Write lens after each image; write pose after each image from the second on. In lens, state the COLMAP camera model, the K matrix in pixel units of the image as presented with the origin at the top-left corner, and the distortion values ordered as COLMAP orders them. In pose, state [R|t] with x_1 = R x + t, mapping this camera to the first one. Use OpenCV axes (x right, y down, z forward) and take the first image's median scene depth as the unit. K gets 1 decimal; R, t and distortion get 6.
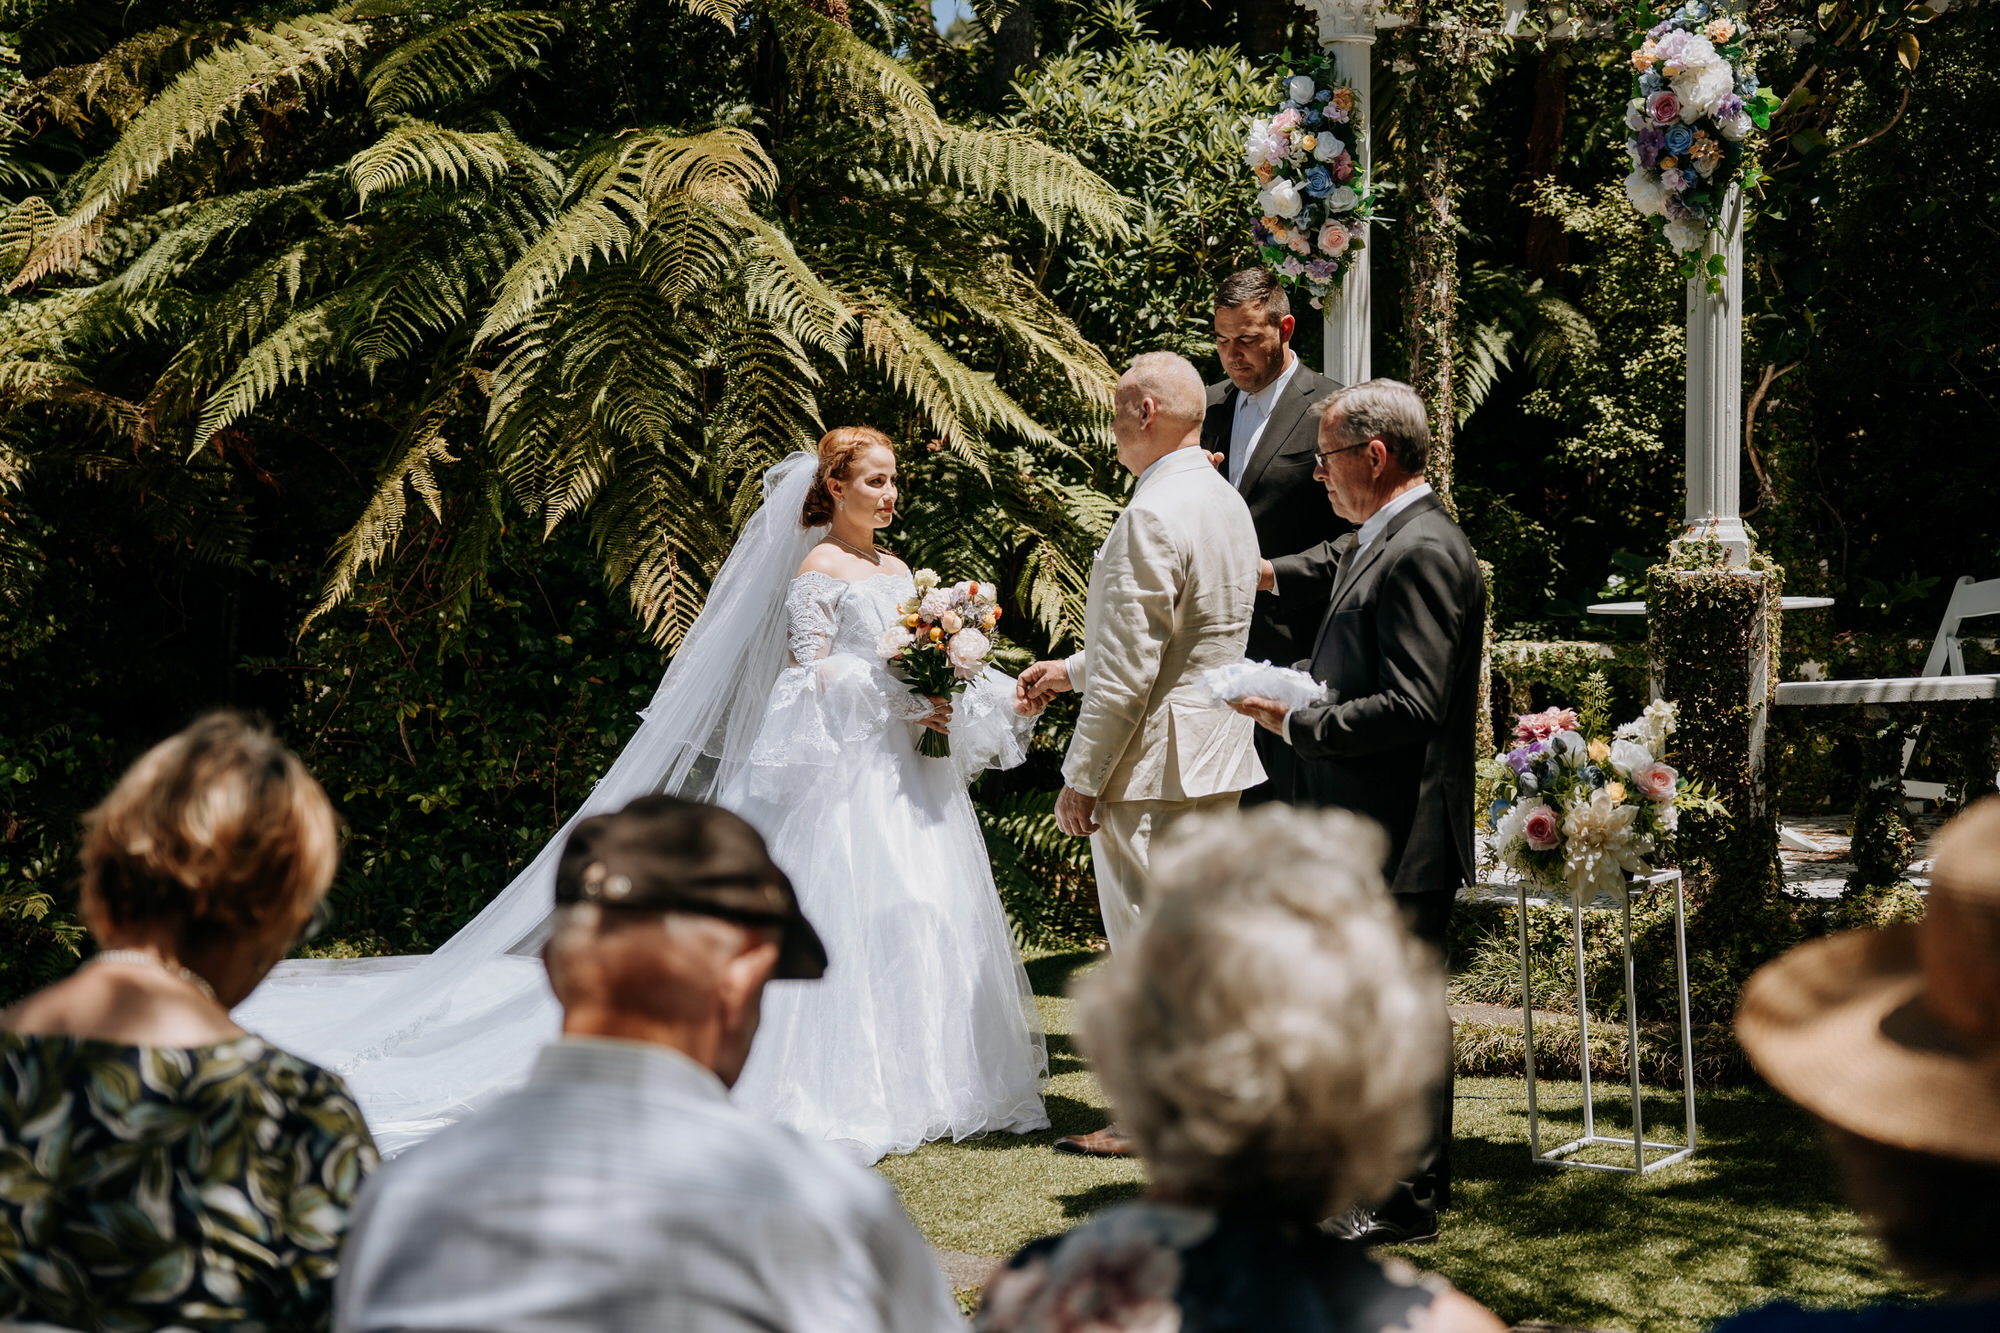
lens RADIAL K [[2898.7, 0, 1000.0], [0, 2898.7, 666.5], [0, 0, 1]] dist [0.178856, 0.041447]
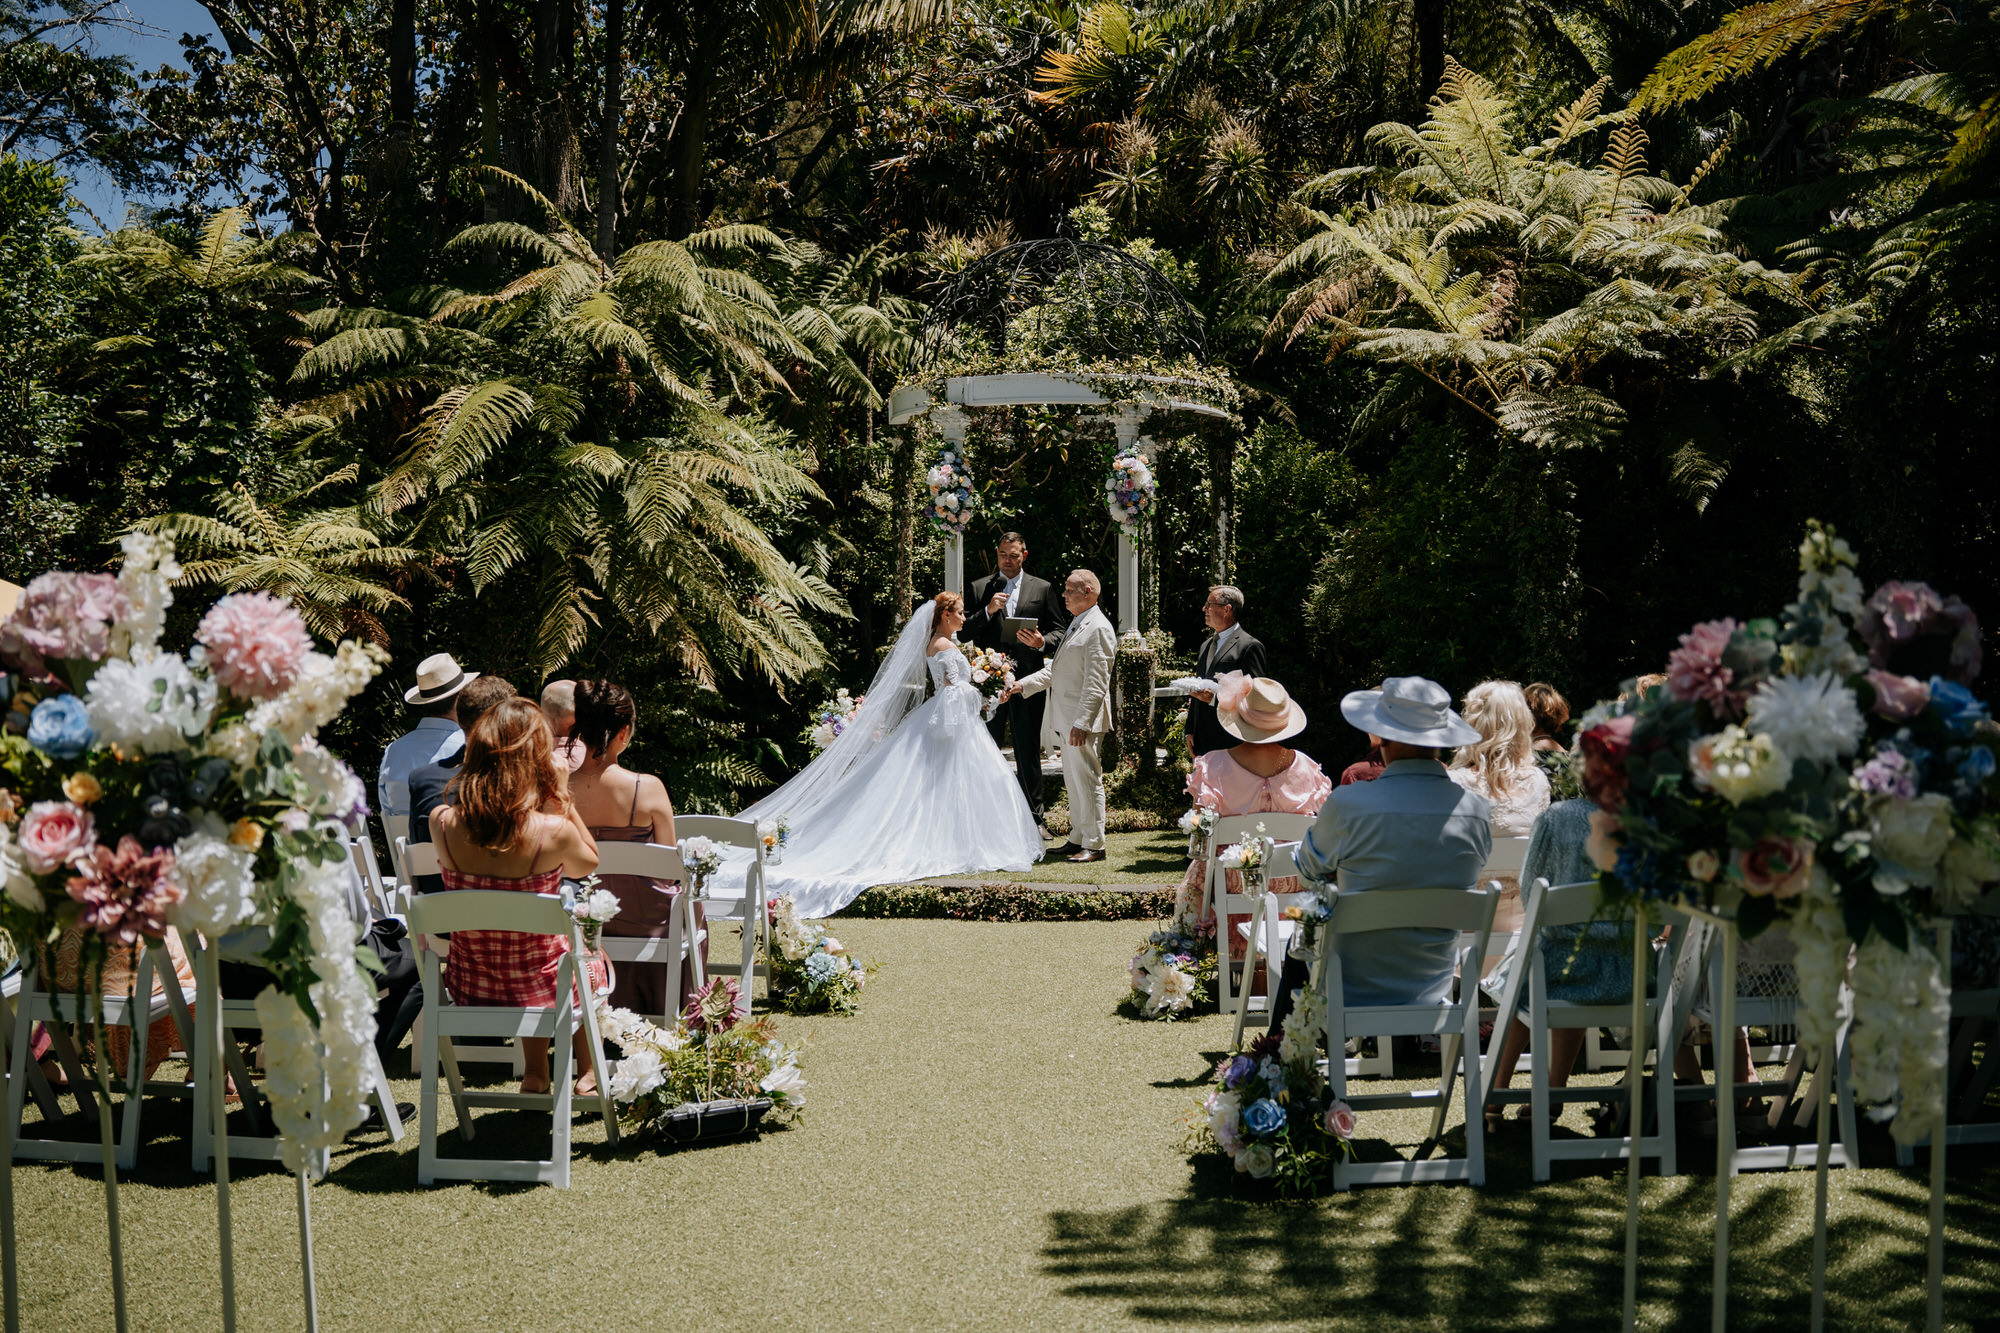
lens RADIAL K [[1682.1, 0, 995.9], [0, 1682.1, 645.1], [0, 0, 1]] dist [-0.192994, 0.182494]
pose [[0.767735, 0.000340, 0.640768, -0.785100], [0.022323, 0.999379, -0.027277, 0.003541], [-0.640379, 0.035245, 0.767250, -0.122203]]
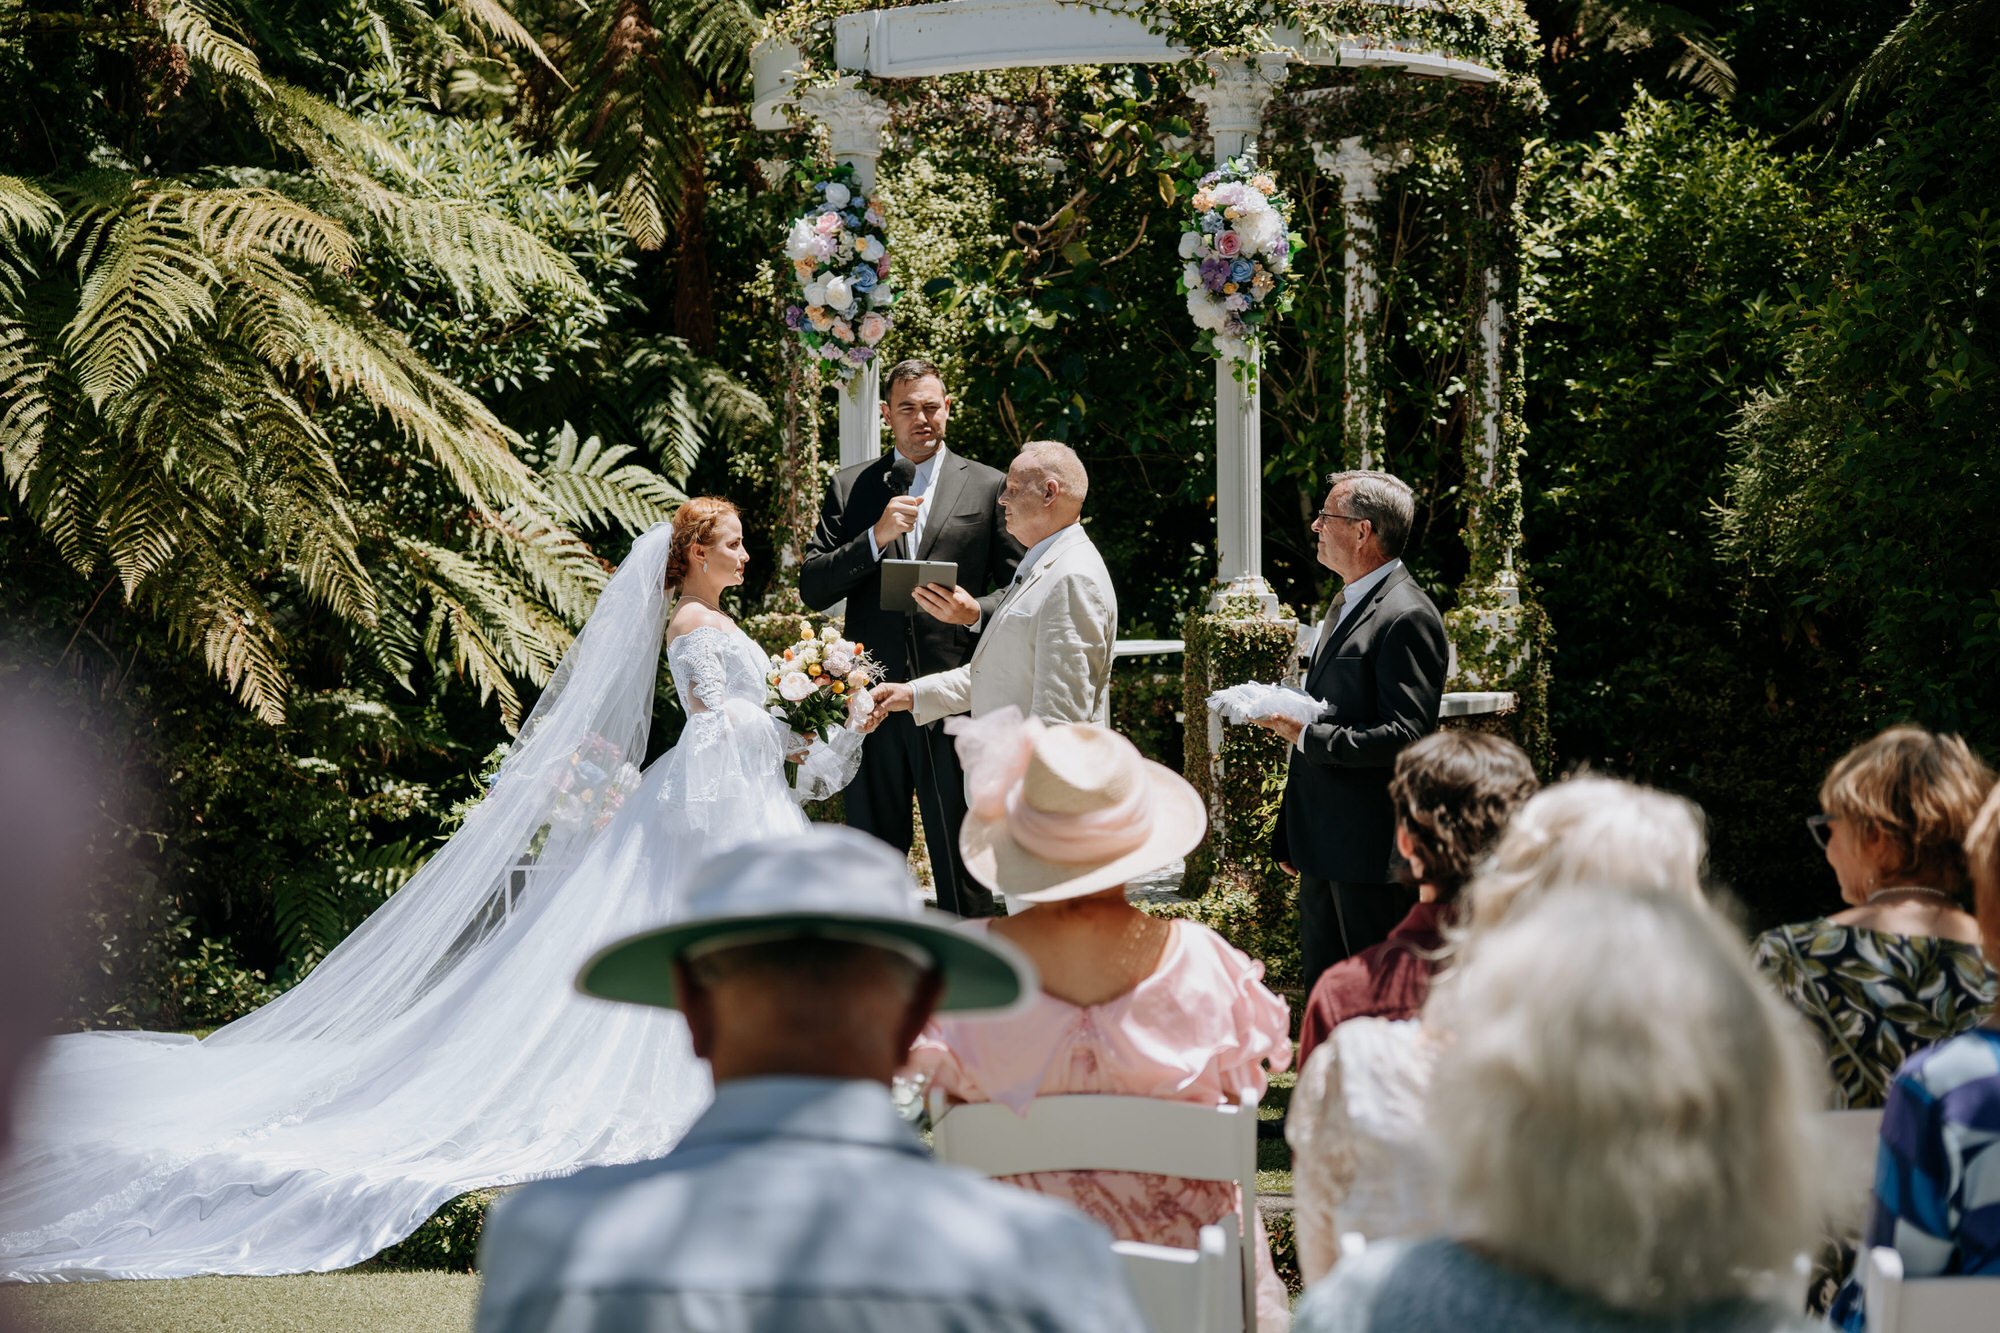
lens RADIAL K [[3155.0, 0, 940.3], [0, 3155.0, 636.8], [0, 0, 1]] dist [0.186877, 0.156769]
pose [[0.854929, -0.014844, 0.518532, -0.494326], [0.028854, 0.999404, -0.018963, -0.003852], [-0.517941, 0.031174, 0.854848, -0.053780]]
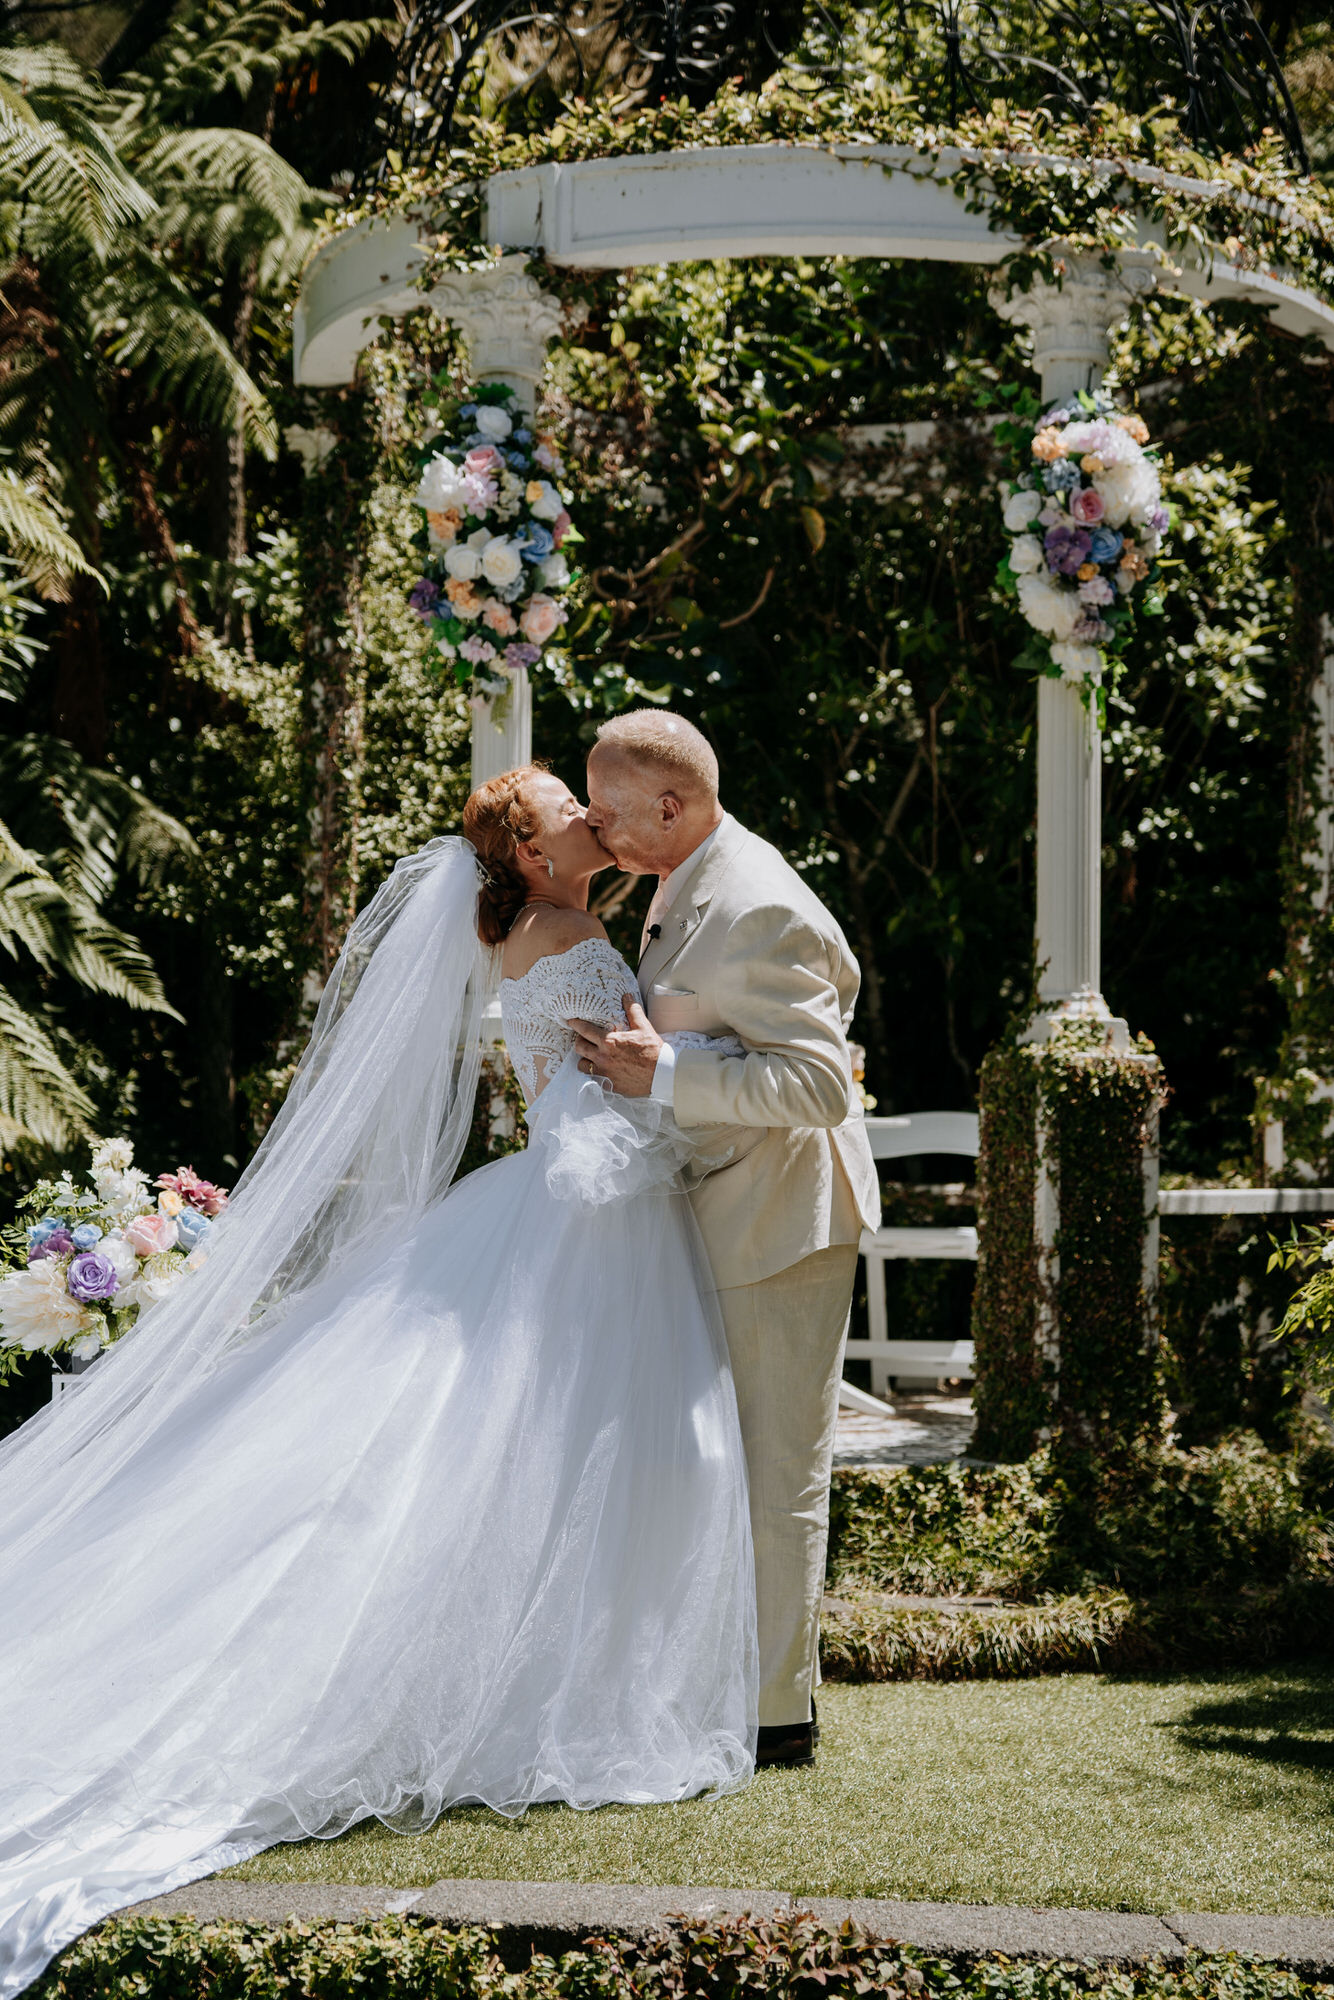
lens RADIAL K [[3302.2, 0, 667.0], [0, 3302.2, 1000.0], [0, 0, 1]] dist [0.206281, 0.067758]
pose [[0.733209, 0.063981, 0.676987, -0.443399], [0.013085, 0.994052, -0.108119, 0.047841], [-0.679877, 0.088132, 0.728011, 0.345963]]
